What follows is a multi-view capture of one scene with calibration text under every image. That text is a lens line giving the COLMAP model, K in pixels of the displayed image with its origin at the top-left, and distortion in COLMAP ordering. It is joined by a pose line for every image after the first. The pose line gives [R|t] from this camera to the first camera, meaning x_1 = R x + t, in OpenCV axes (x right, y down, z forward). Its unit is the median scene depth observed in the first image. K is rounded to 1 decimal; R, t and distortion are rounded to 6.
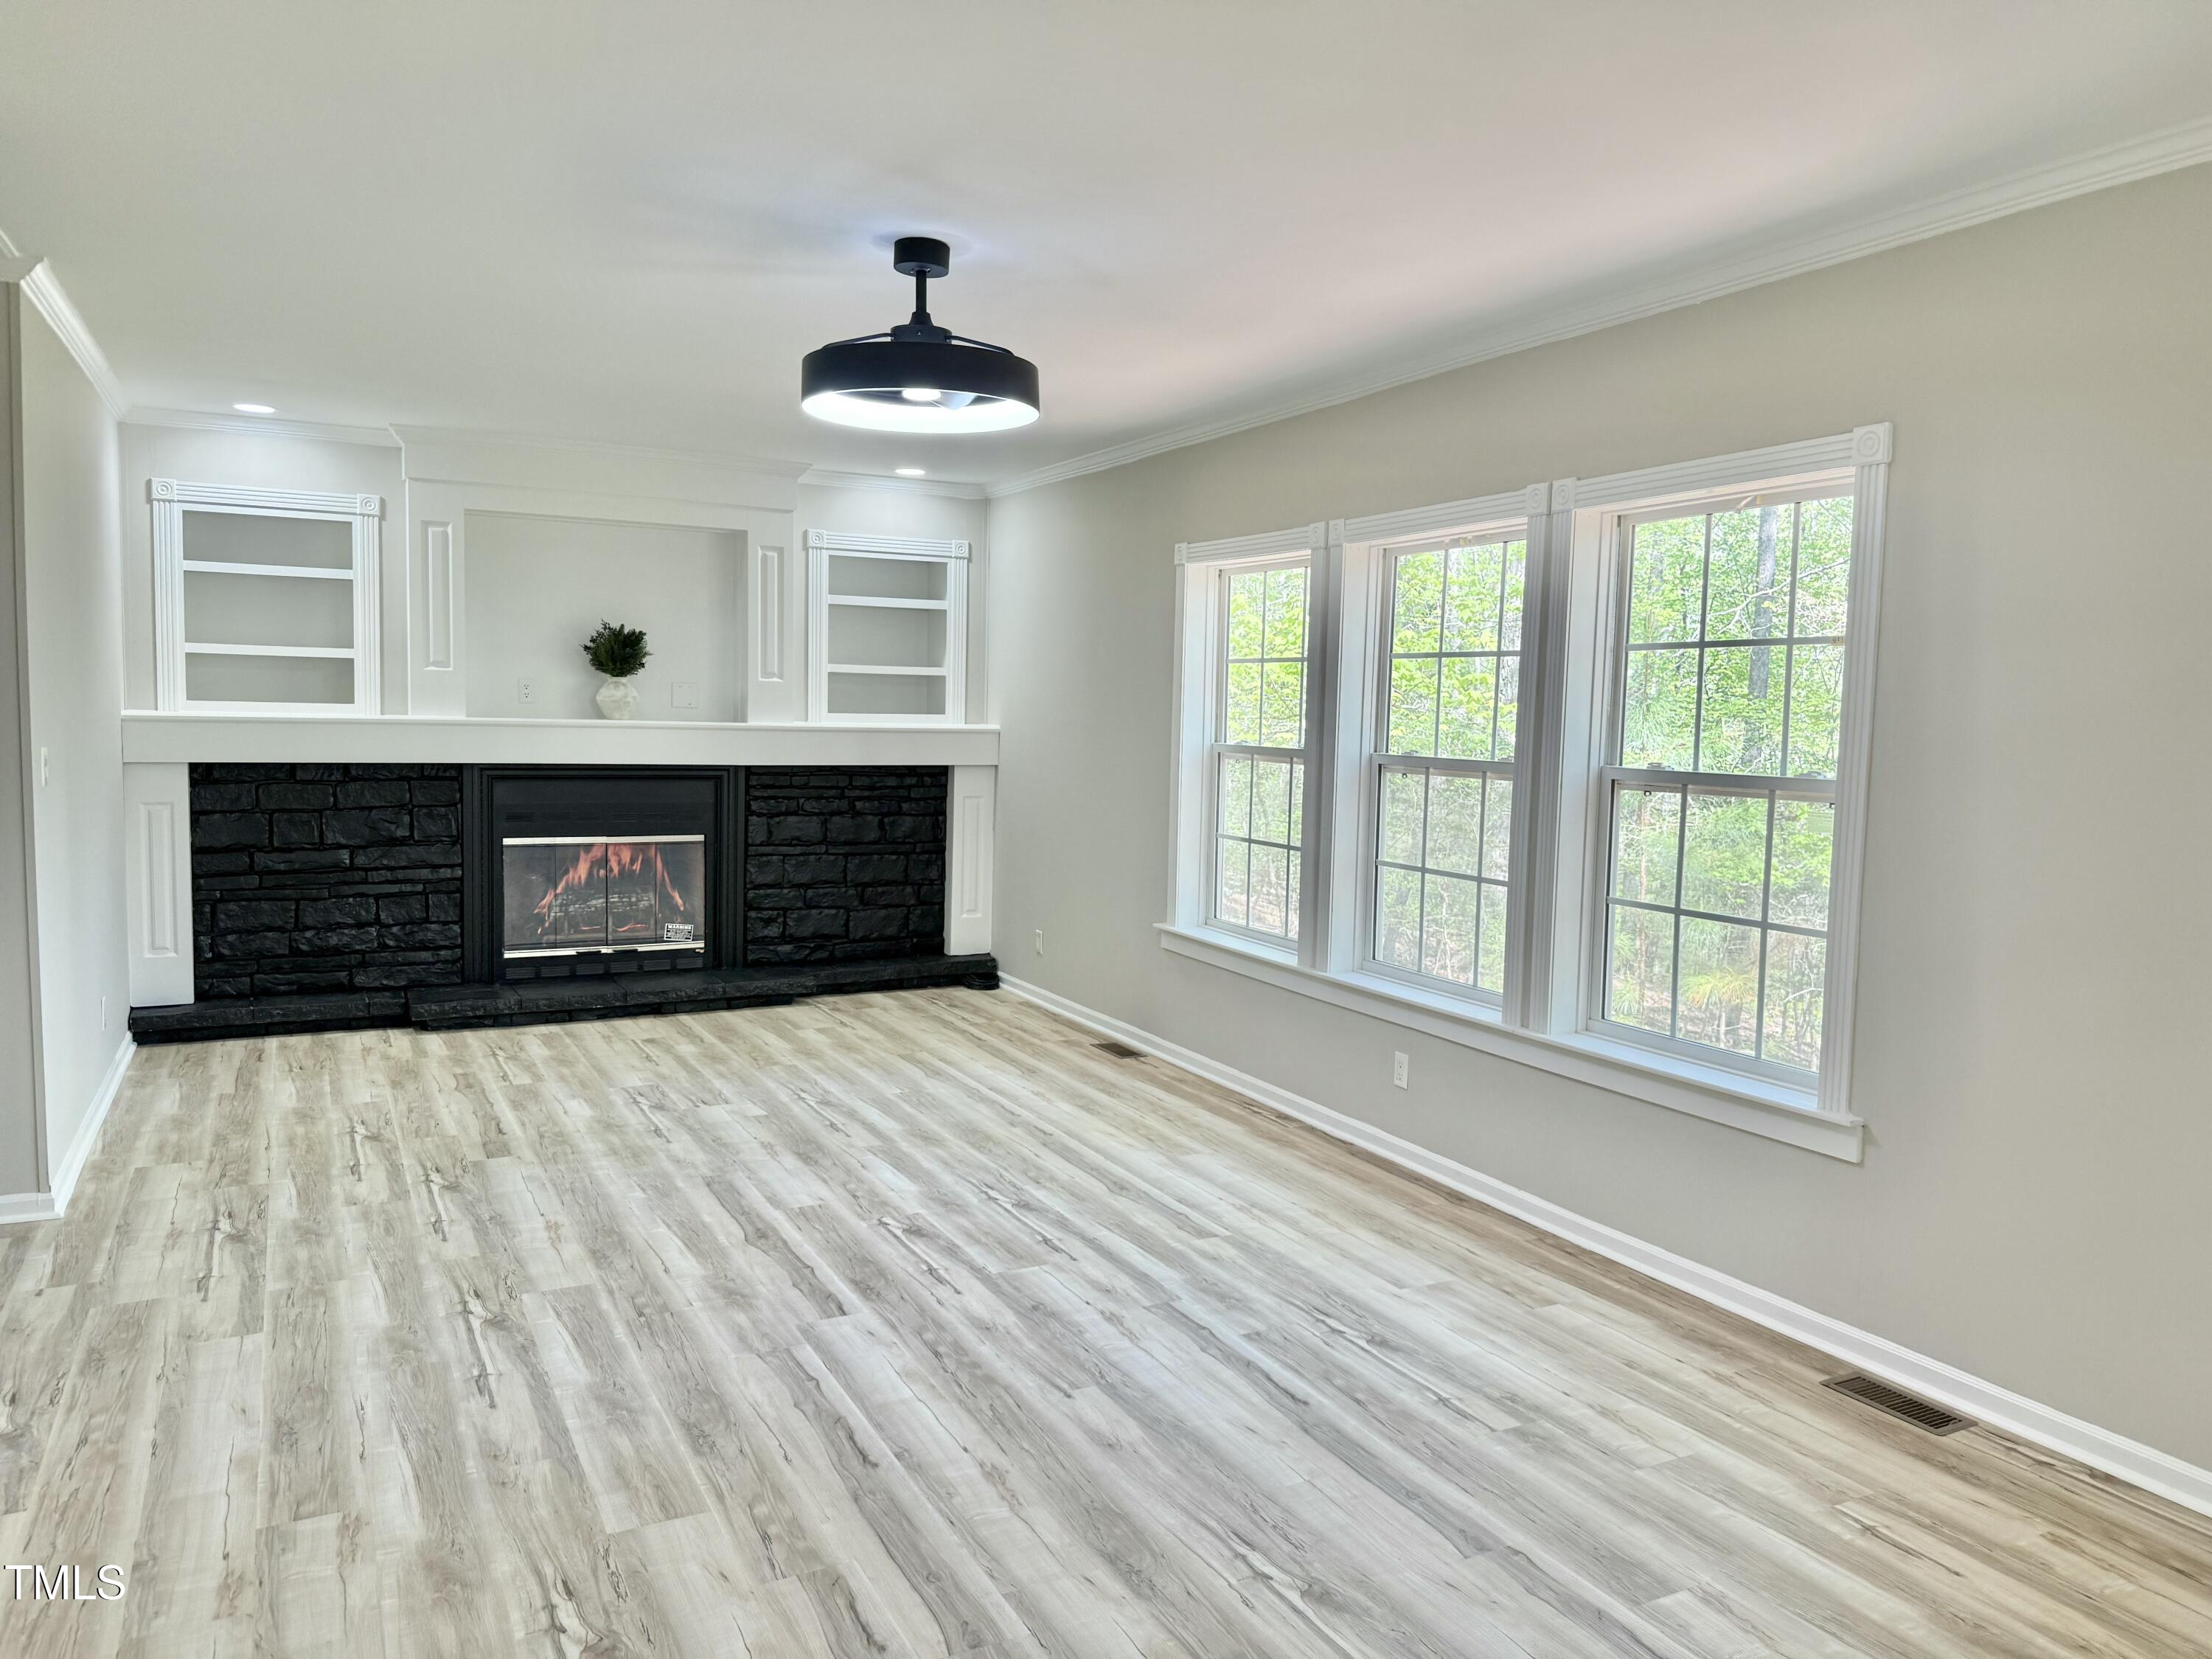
lens RADIAL K [[1500.9, 0, 1111.5], [0, 1500.9, 831.5], [0, 0, 1]] dist [0.060656, -0.101303]
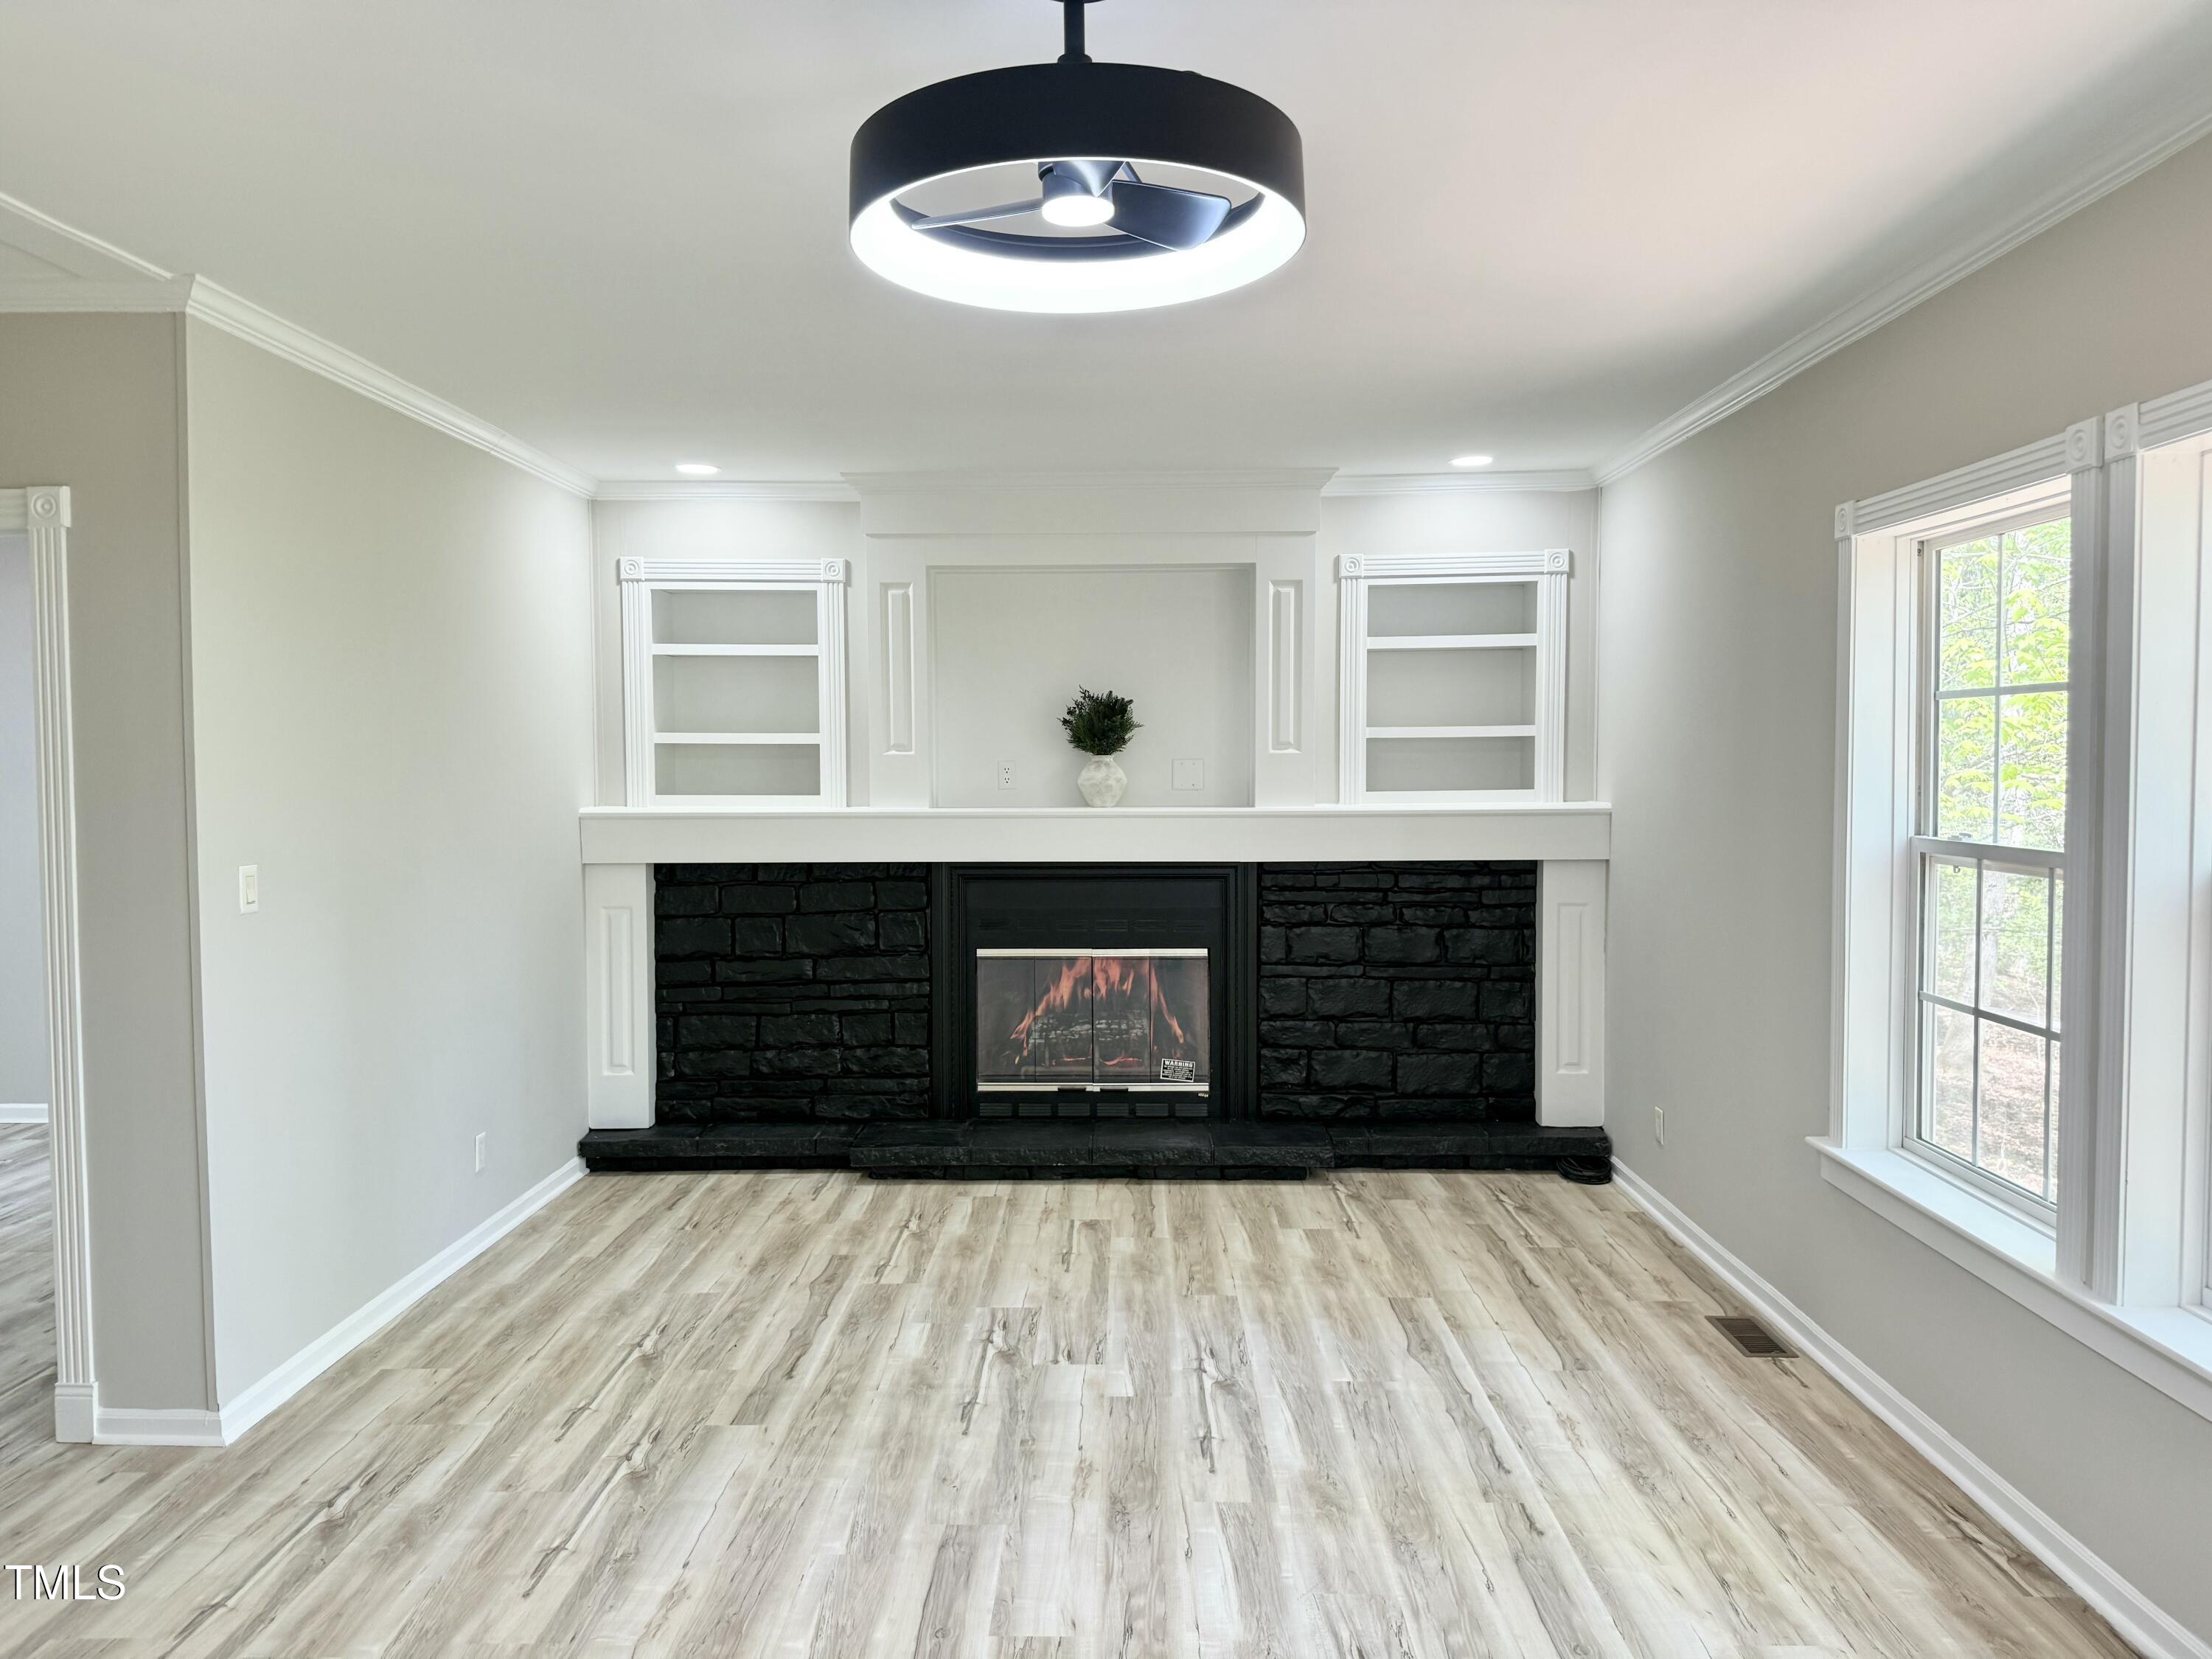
lens RADIAL K [[1500.9, 0, 1111.5], [0, 1500.9, 831.5], [0, 0, 1]] dist [0.060656, -0.101303]
pose [[0.872652, -0.004826, -0.488318, 0.078421], [-0.013768, 0.999311, -0.034480, -0.034864], [0.488148, 0.036813, 0.871984, 0.314858]]
